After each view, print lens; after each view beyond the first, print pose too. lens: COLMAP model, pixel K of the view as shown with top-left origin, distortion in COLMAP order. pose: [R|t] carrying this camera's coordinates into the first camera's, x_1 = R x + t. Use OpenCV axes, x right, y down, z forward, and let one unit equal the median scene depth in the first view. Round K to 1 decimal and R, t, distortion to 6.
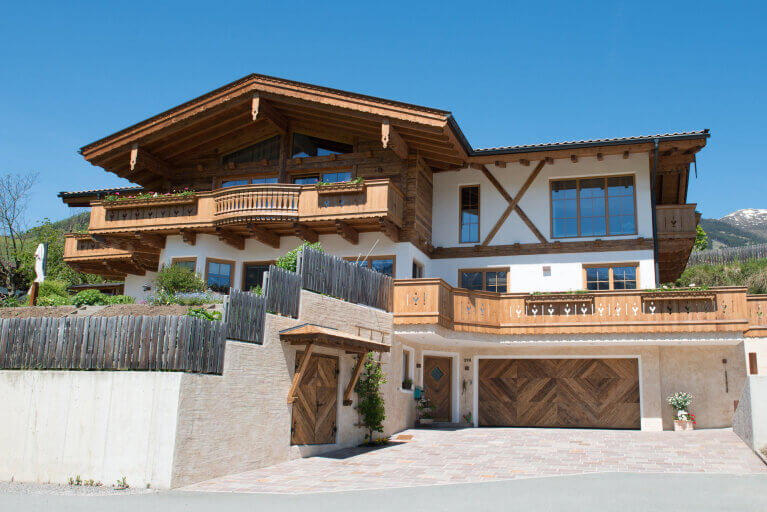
lens RADIAL K [[732.7, 0, 431.1], [0, 732.7, 263.3], [0, 0, 1]] dist [-0.013028, -0.009028]
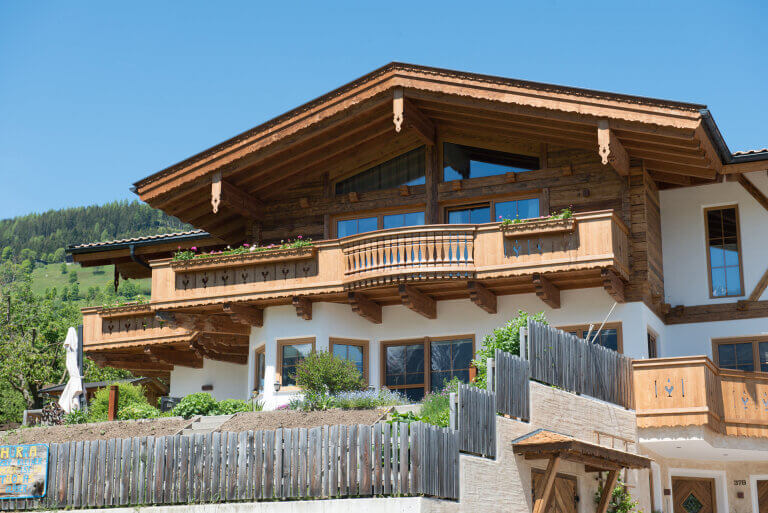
lens RADIAL K [[1378.5, 0, 384.0], [0, 1378.5, 256.5], [0, 0, 1]] dist [0.192749, -0.124880]
pose [[0.993159, -0.048988, -0.105996, -0.124604], [0.044083, 0.997868, -0.048133, -0.019455], [0.108128, 0.043131, 0.993201, -0.262093]]
